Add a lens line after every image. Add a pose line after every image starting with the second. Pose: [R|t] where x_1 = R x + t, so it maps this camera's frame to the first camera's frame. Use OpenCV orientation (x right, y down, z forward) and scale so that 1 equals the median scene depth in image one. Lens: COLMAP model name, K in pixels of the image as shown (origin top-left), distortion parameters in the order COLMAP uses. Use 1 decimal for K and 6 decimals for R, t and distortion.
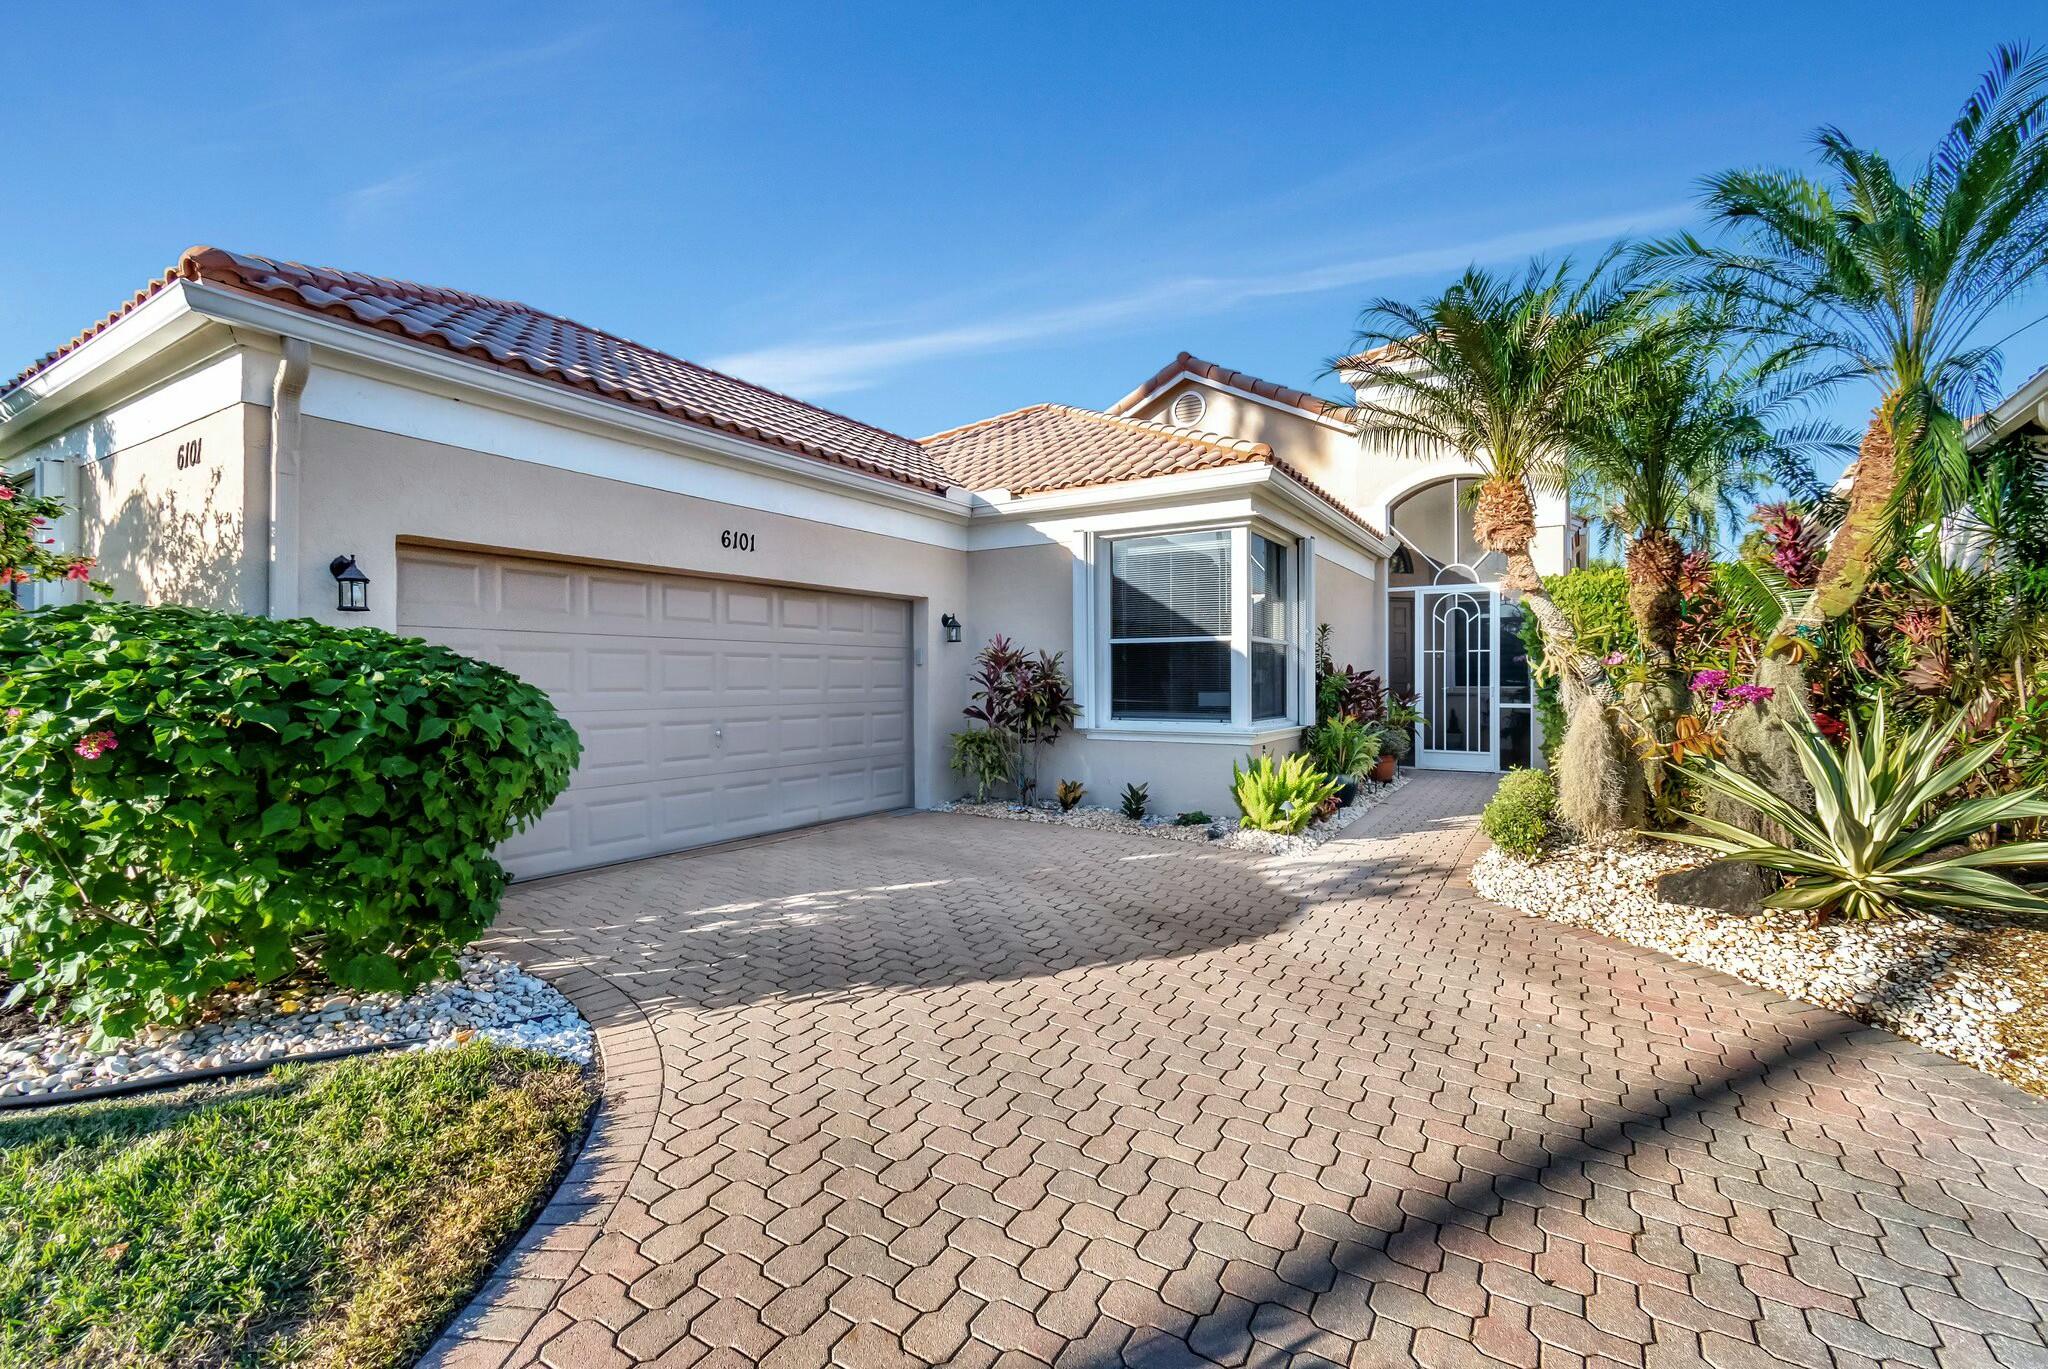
lens RADIAL K [[894.5, 0, 1025.9], [0, 894.5, 681.9], [0, 0, 1]] dist [0.000241, 0.000024]
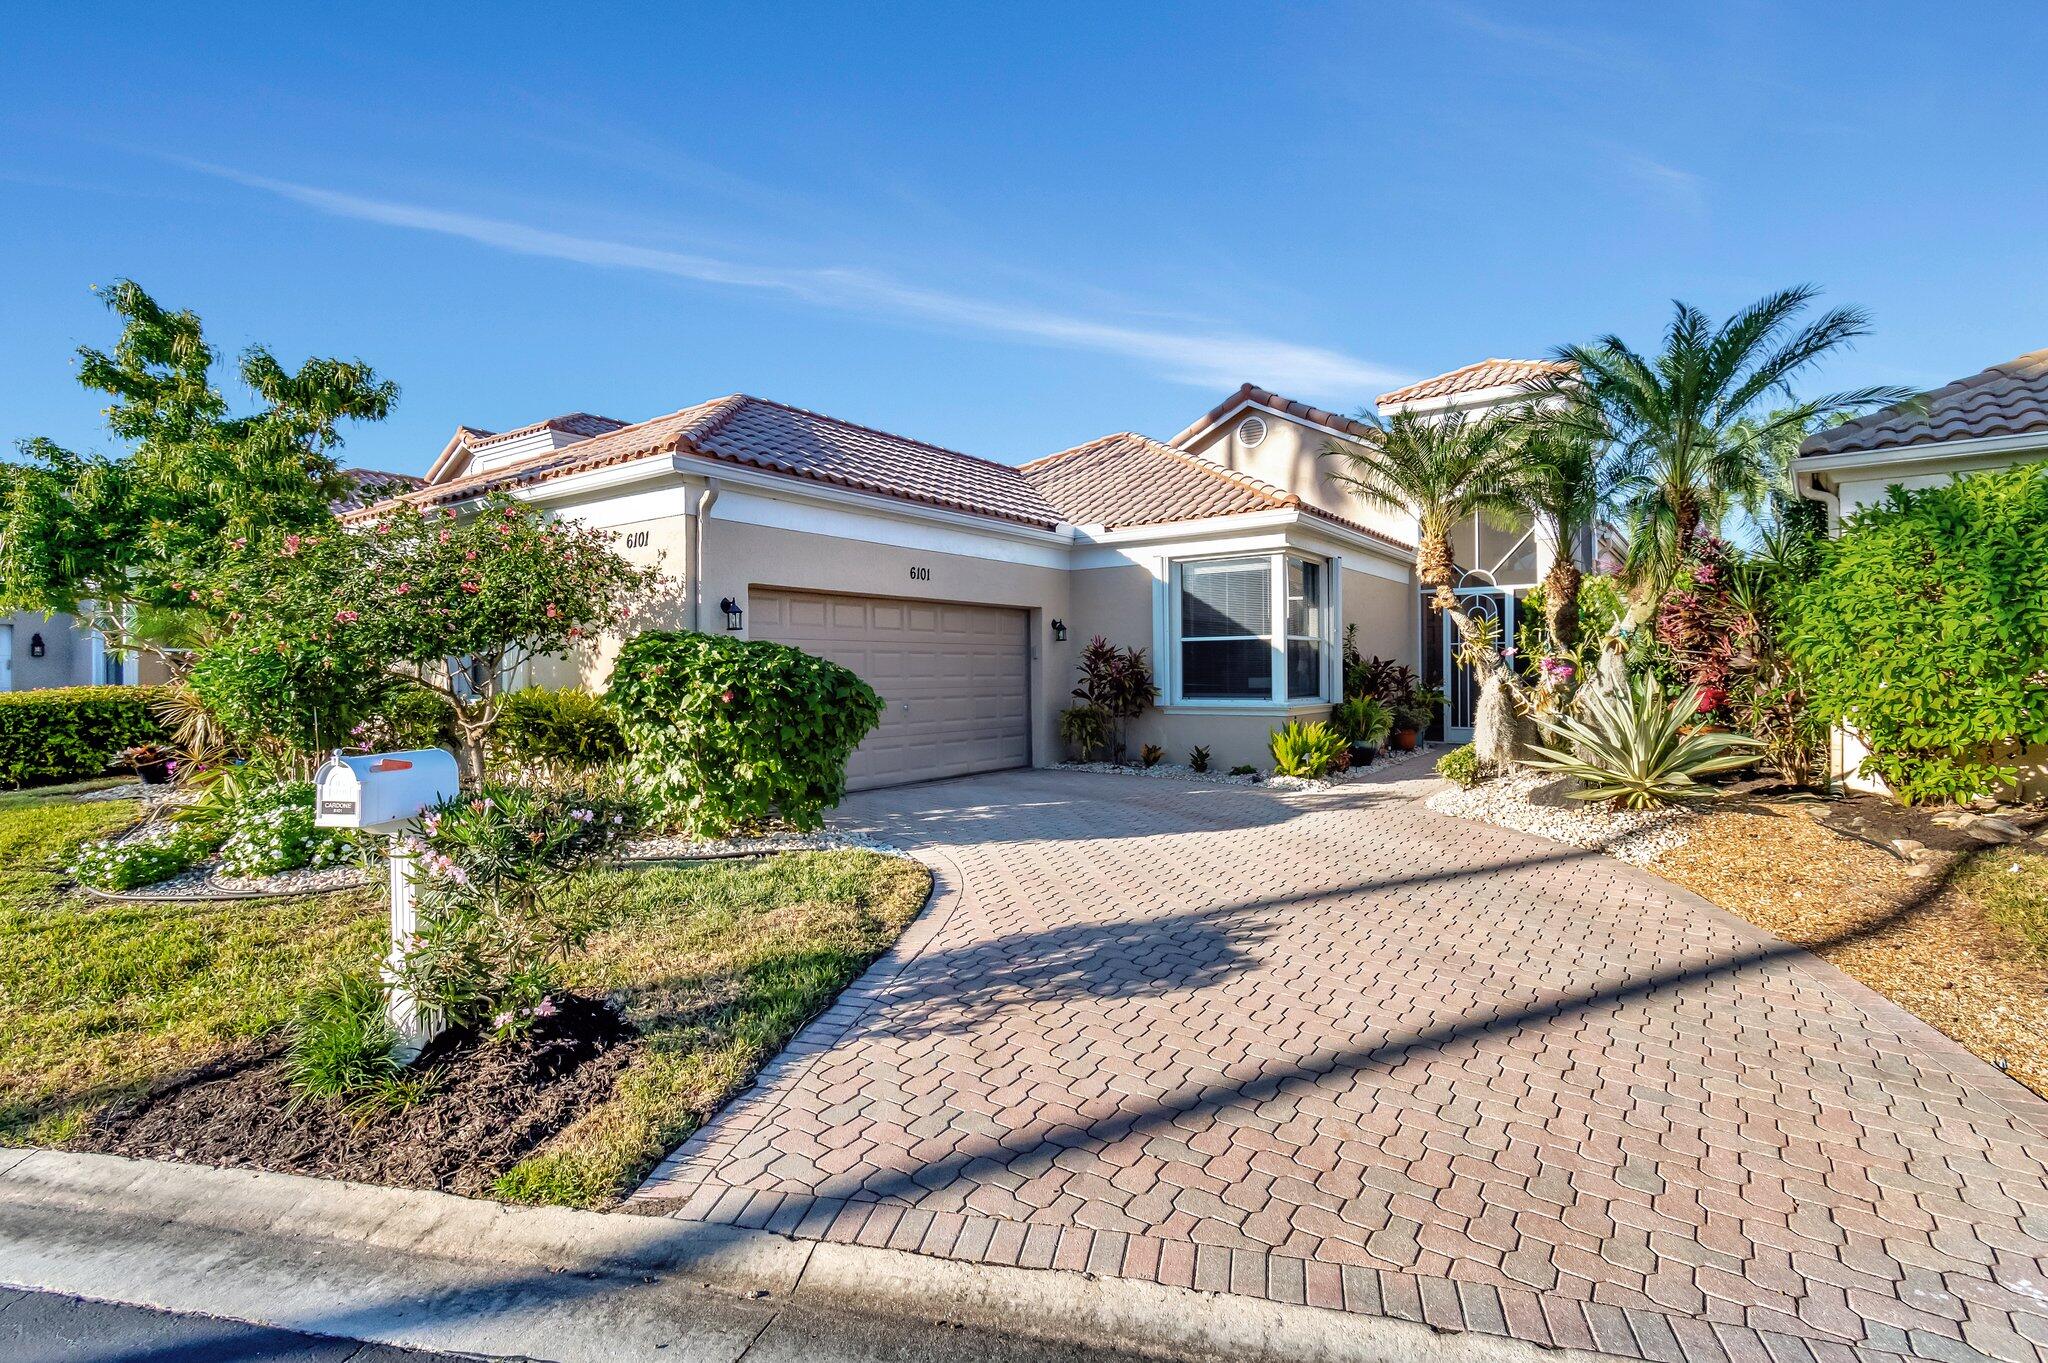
lens RADIAL K [[963.3, 0, 1025.0], [0, 963.3, 681.3], [0, 0, 1]] dist [-0.000025, 0.000046]
pose [[0.997246, -0.005708, -0.073941, -0.032327], [0.006153, 0.999964, 0.005792, 0.006876], [0.073905, -0.006231, 0.997246, -0.456029]]
